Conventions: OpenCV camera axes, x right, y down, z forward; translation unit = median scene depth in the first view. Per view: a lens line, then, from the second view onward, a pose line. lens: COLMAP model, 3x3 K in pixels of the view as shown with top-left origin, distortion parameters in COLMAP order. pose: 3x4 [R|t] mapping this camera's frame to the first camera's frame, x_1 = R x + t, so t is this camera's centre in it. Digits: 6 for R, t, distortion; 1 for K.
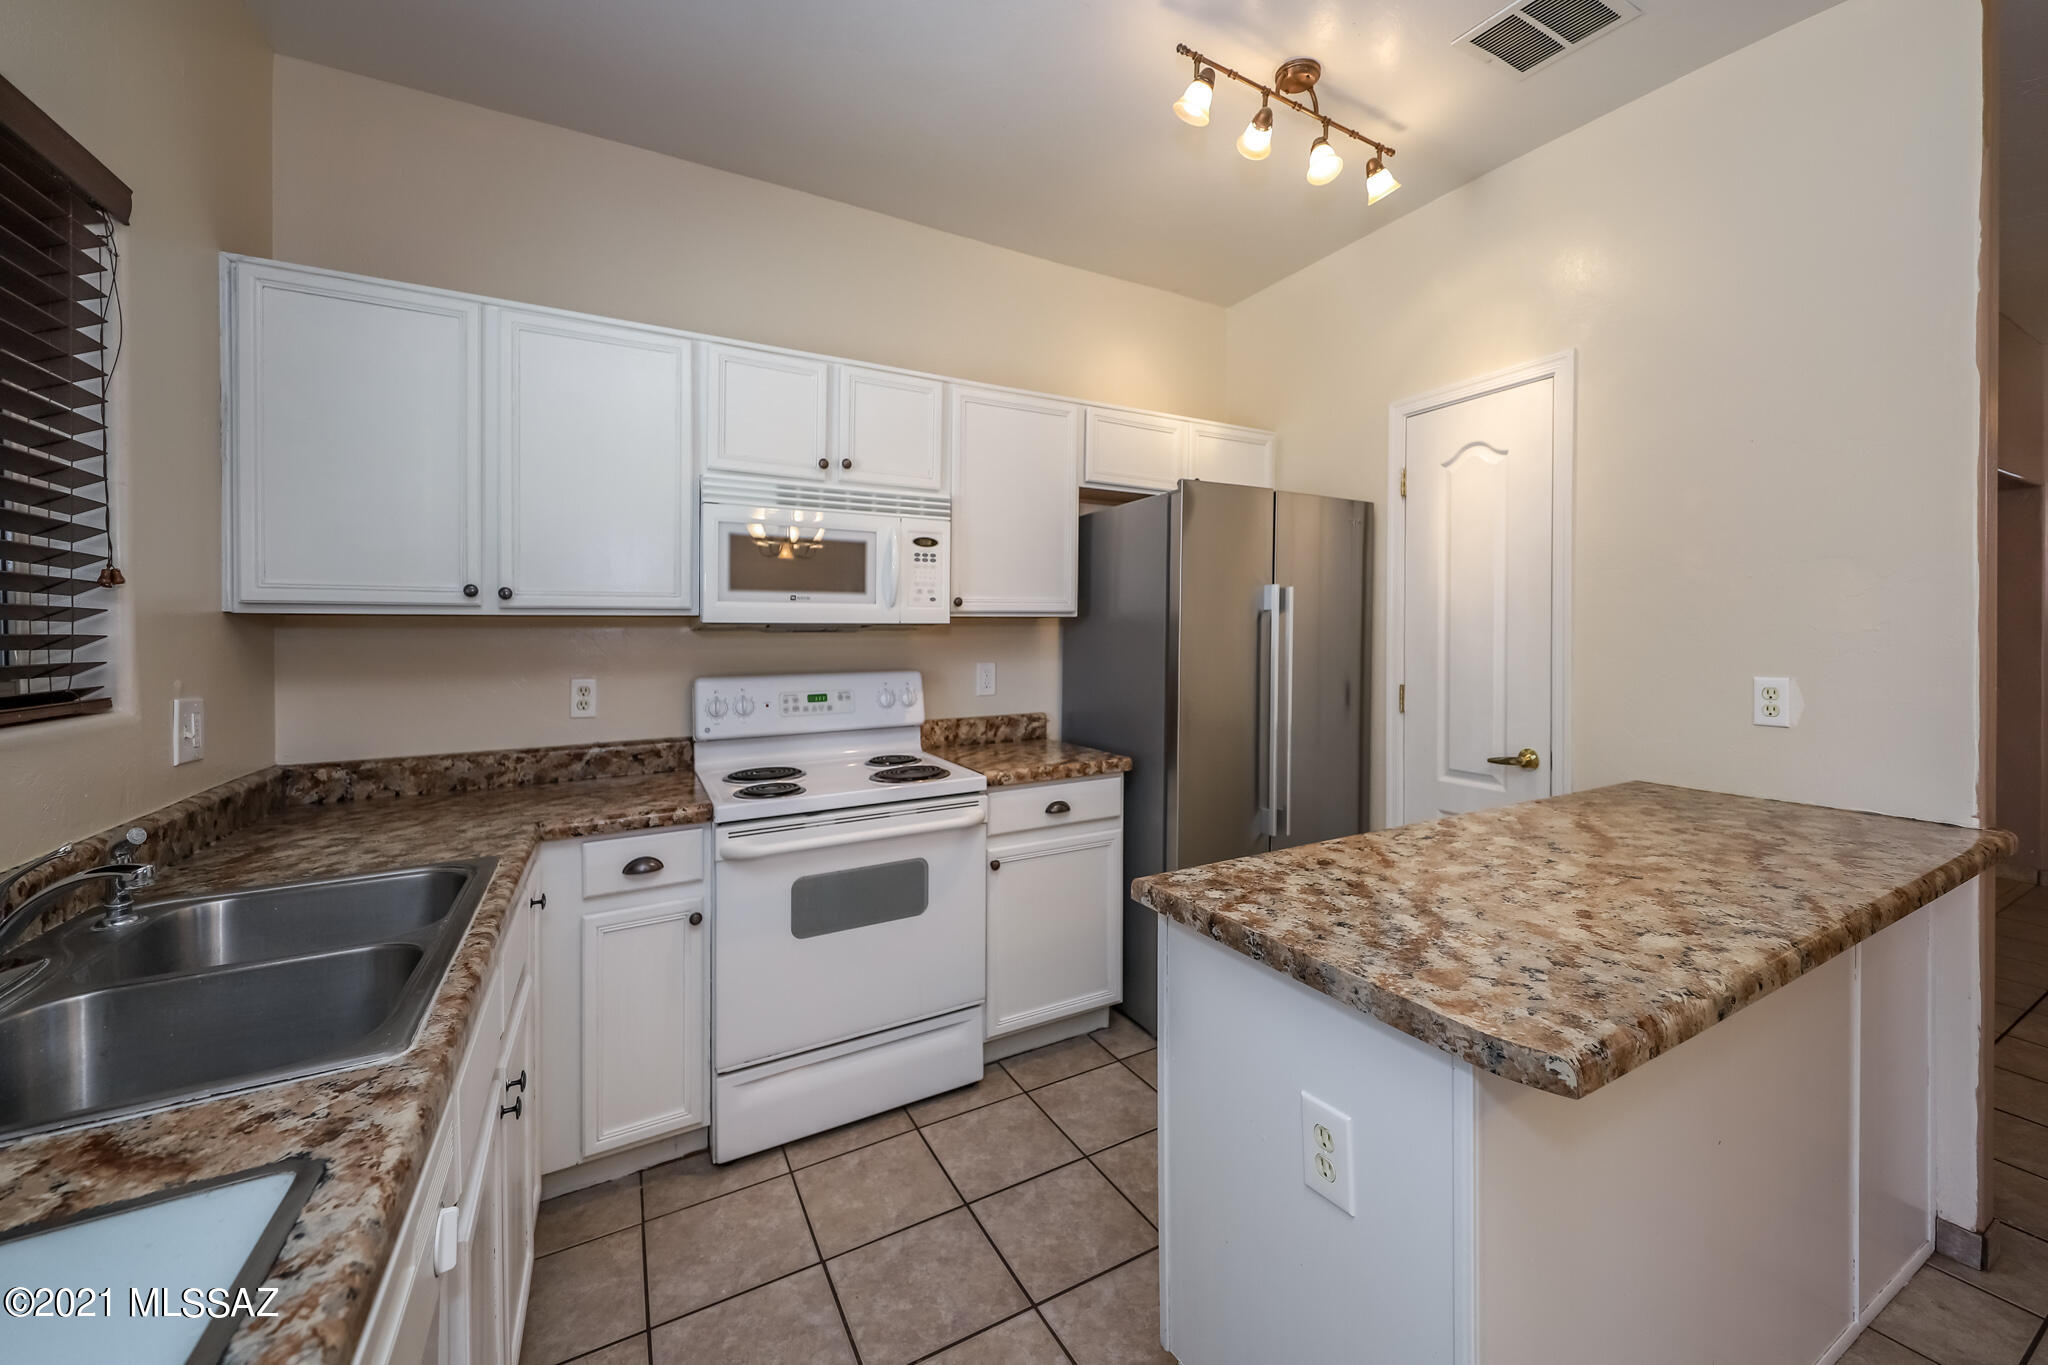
lens RADIAL K [[803.0, 0, 1021.2], [0, 803.0, 623.5], [0, 0, 1]] dist [-0.006242, -0.000218]
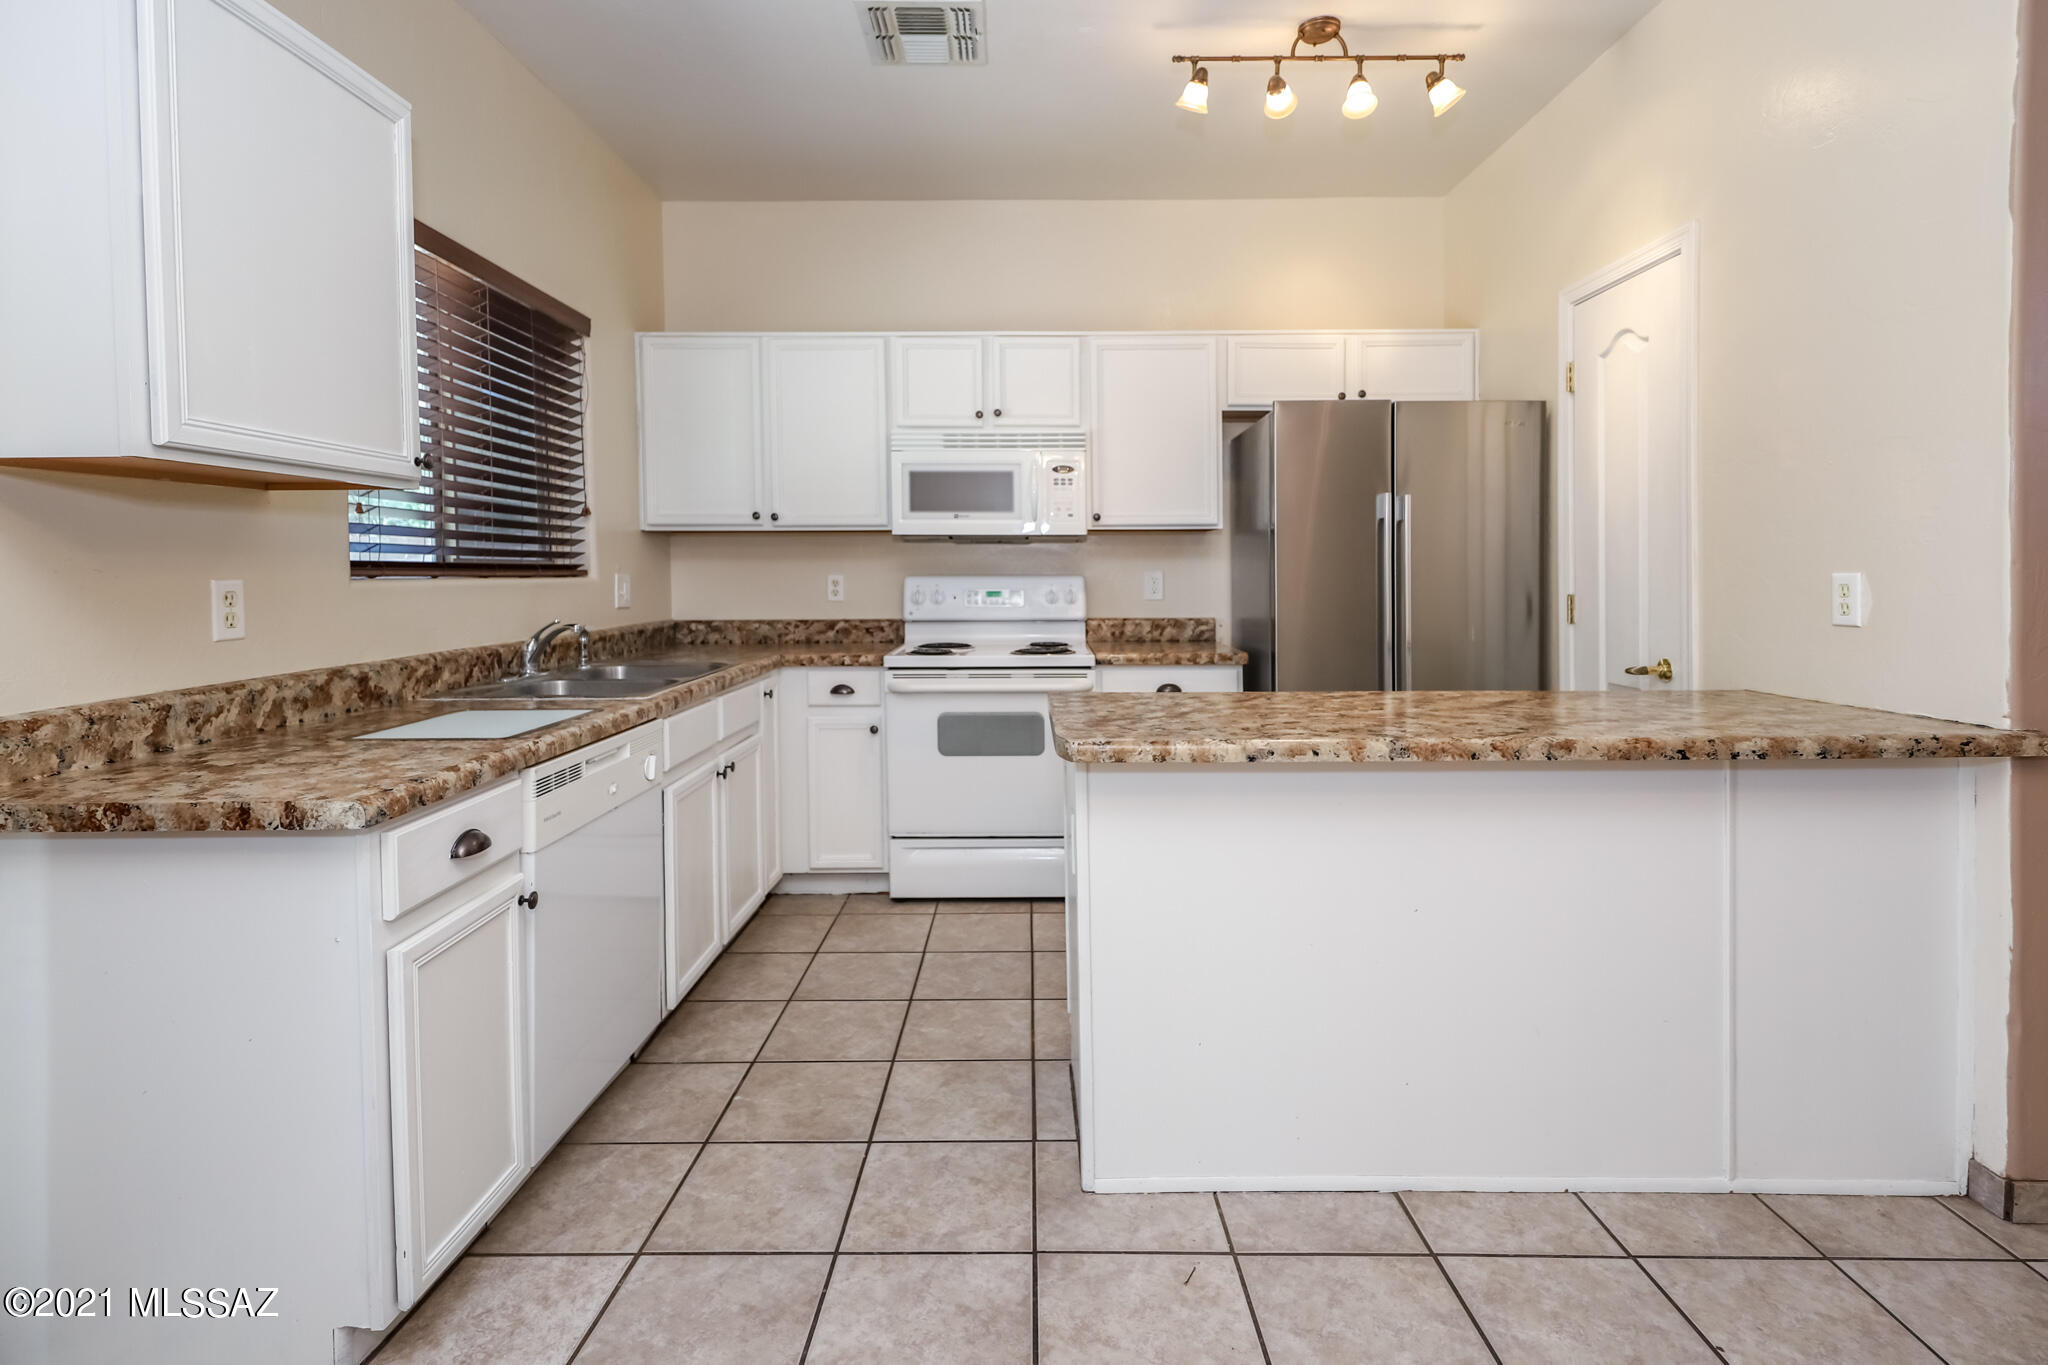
lens RADIAL K [[924.3, 0, 1025.4], [0, 924.3, 589.2], [0, 0, 1]] dist [0.010177, -0.000120]
pose [[0.878228, 0.009649, -0.478145, 0.561126], [0.005595, 0.999521, 0.030446, 0.044260], [0.478210, -0.029414, 0.877753, -0.319310]]
